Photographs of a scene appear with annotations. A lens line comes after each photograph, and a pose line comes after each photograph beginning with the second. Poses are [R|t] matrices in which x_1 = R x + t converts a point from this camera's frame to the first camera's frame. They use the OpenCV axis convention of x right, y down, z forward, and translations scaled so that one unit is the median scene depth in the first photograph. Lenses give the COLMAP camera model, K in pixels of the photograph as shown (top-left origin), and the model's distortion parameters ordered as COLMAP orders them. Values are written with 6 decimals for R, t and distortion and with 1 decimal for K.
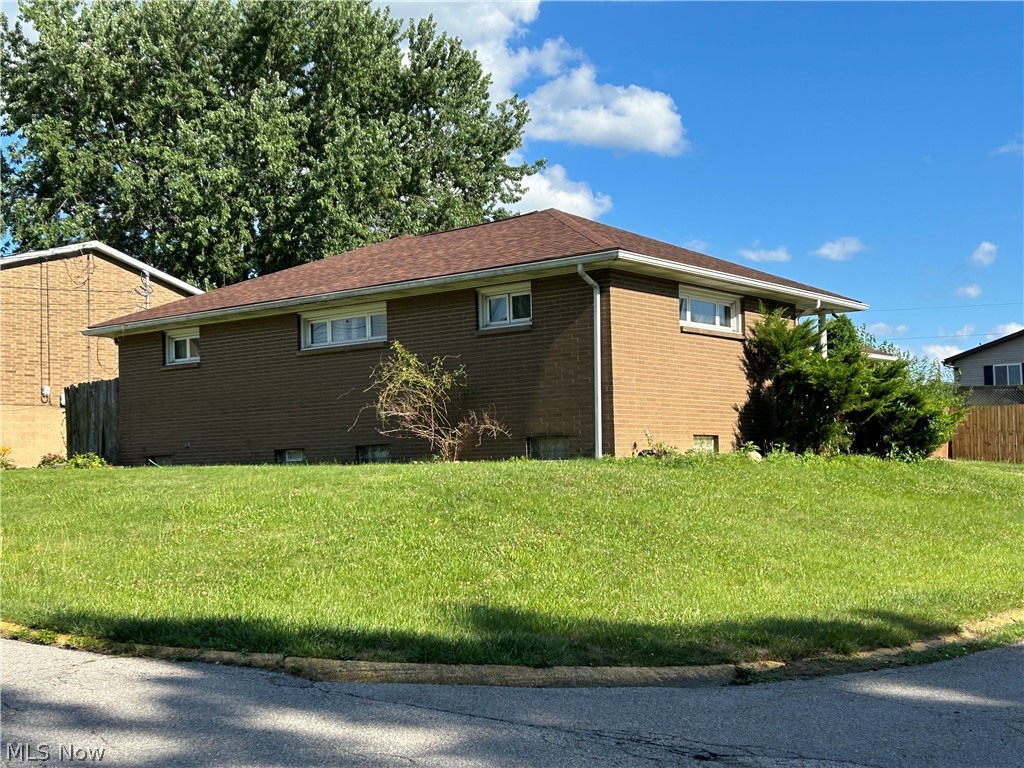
lens RADIAL K [[1406.6, 0, 512.0], [0, 1406.6, 384.0], [0, 0, 1]] dist [0.034259, 0.015581]
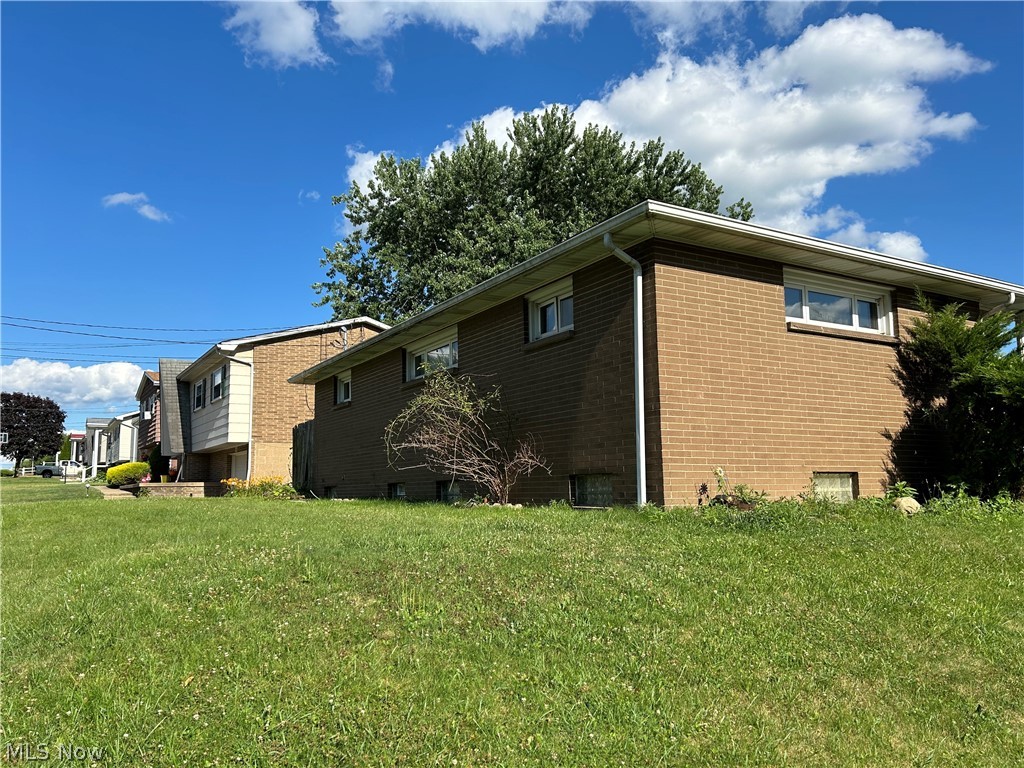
lens RADIAL K [[756.9, 0, 512.0], [0, 756.9, 384.0], [0, 0, 1]] dist [-0.002233, -0.009979]
pose [[0.921318, -0.041110, -0.386631, 0.136674], [0.015901, 0.997547, -0.068177, 0.015016], [0.388485, 0.056665, 0.919711, 0.574870]]
